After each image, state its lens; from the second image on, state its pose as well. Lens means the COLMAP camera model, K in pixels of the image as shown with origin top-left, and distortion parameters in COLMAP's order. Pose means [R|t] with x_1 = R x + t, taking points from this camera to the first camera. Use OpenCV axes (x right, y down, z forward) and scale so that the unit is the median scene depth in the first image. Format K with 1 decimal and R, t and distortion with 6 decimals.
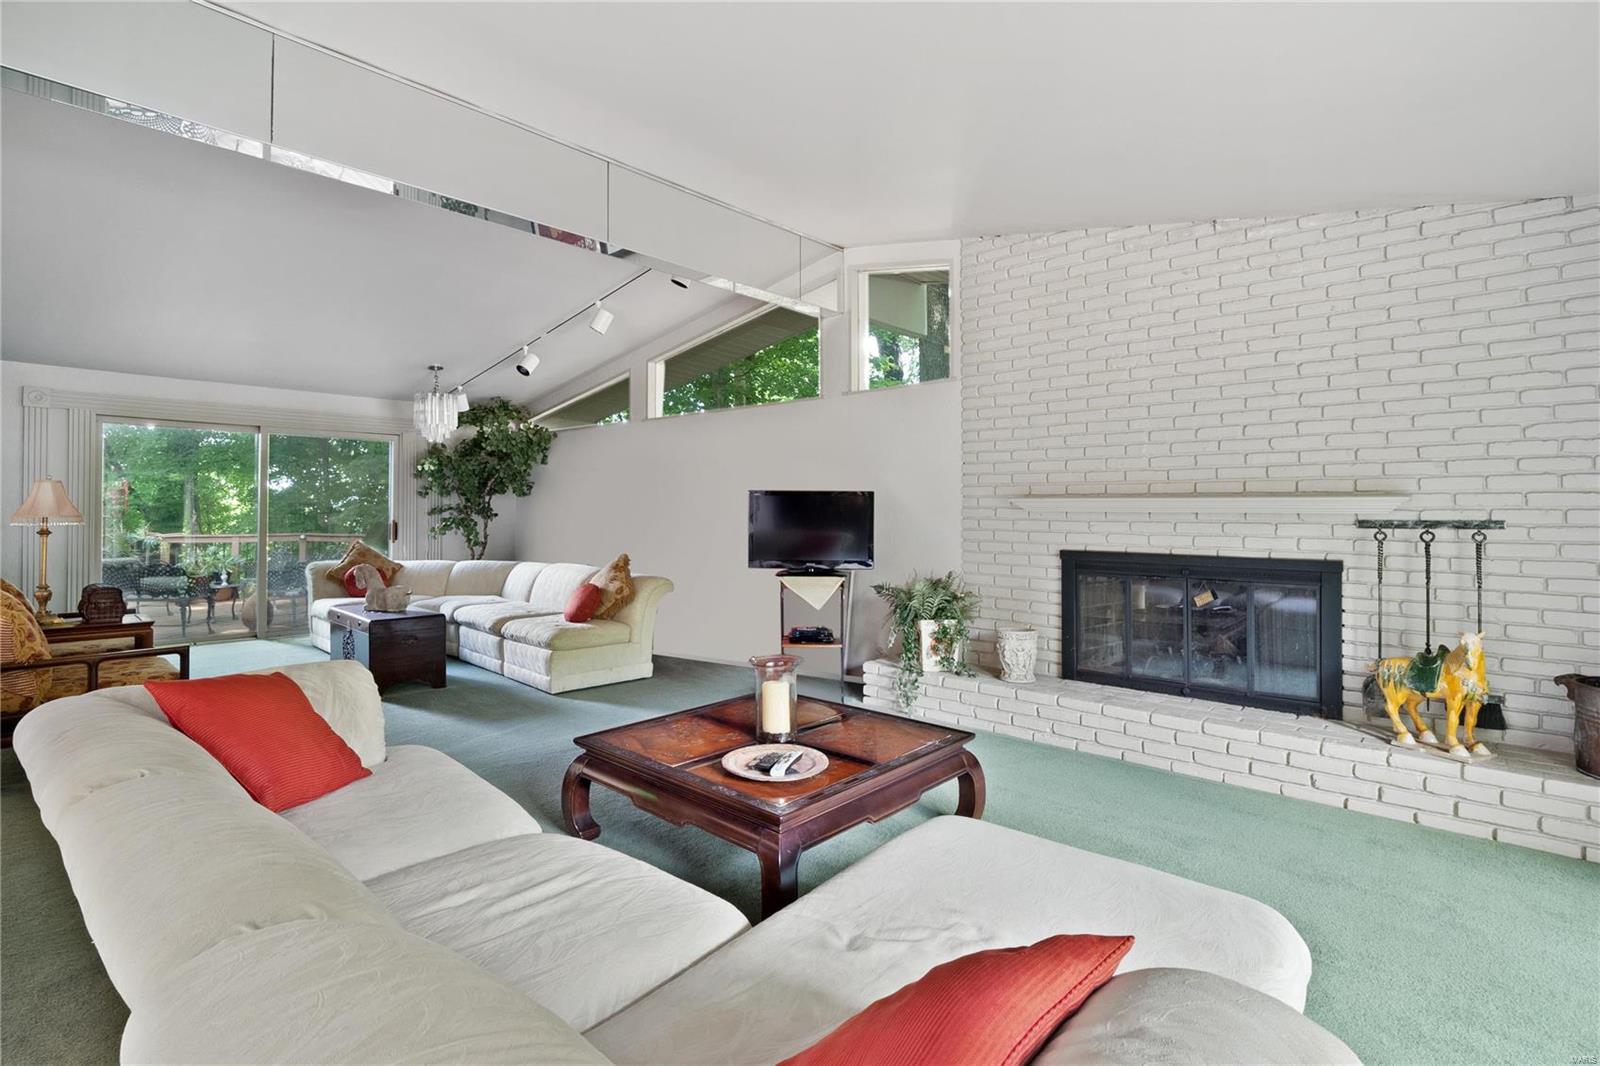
lens RADIAL K [[734.8, 0, 788.5], [0, 734.8, 518.5], [0, 0, 1]] dist [0.004972, -0.001412]
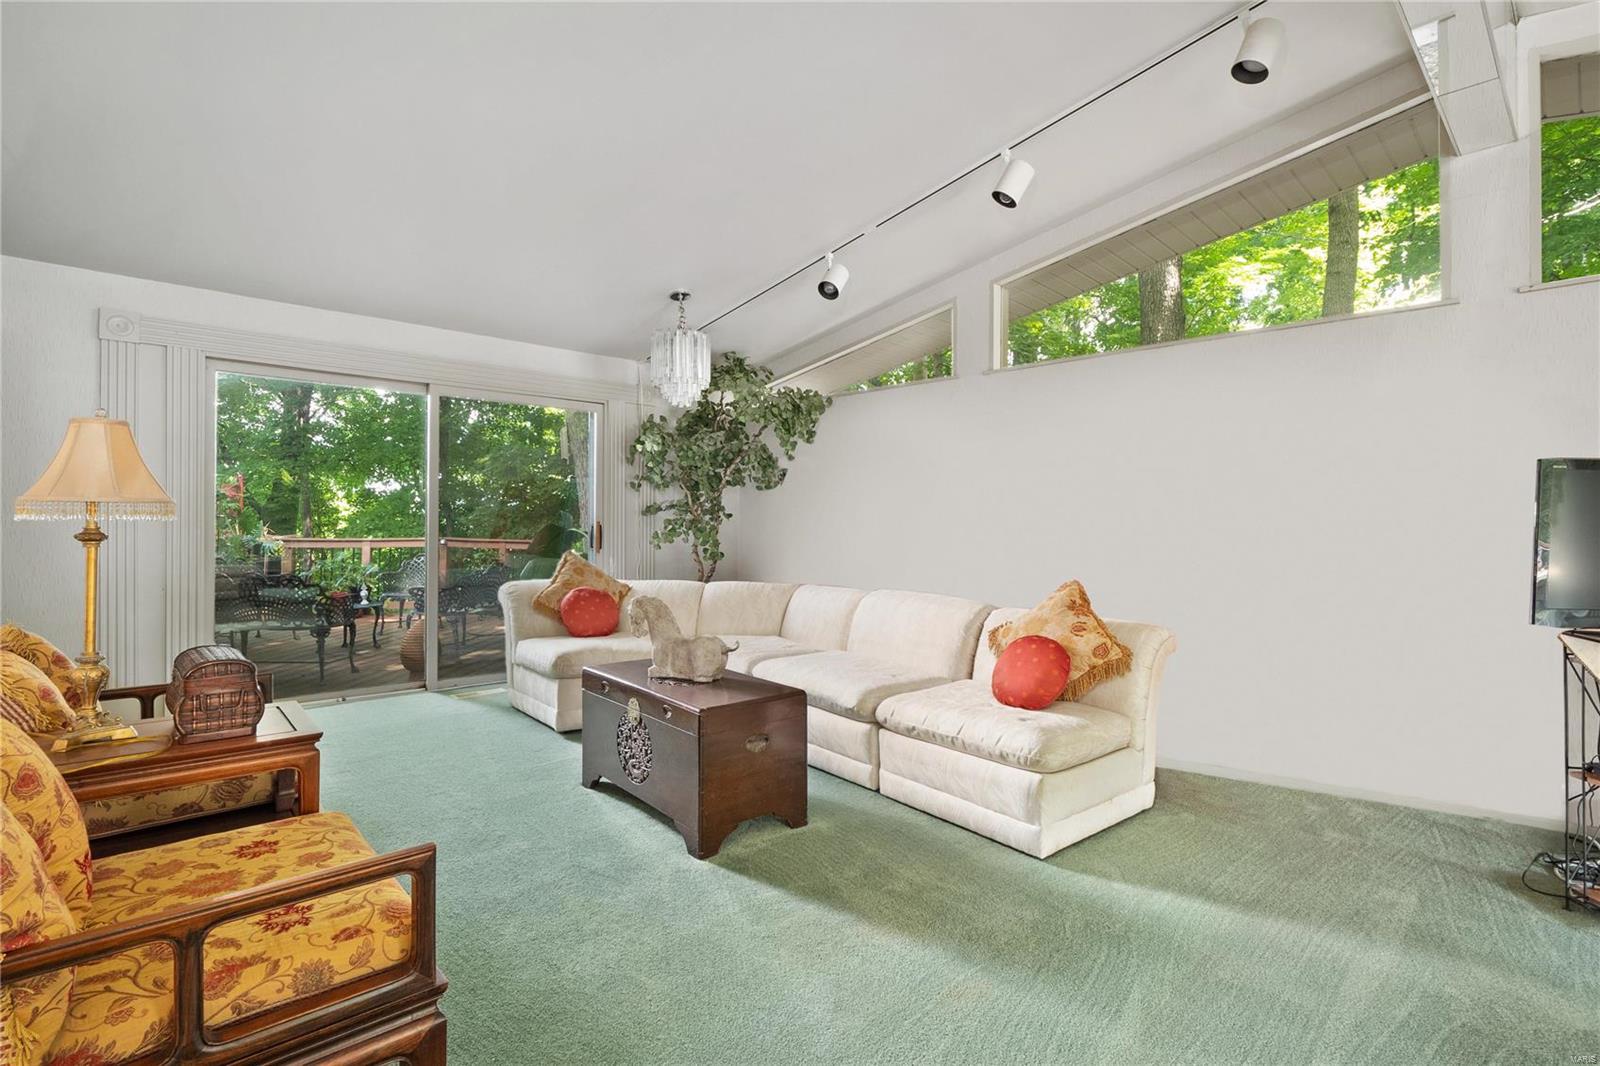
lens RADIAL K [[734.8, 0, 813.2], [0, 734.8, 538.9], [0, 0, 1]] dist [0.004972, -0.001412]
pose [[0.997602, 0.010360, -0.068439, -0.284424], [-0.009174, 0.999803, 0.017616, 0.004671], [0.068608, -0.016946, 0.997500, 0.306208]]
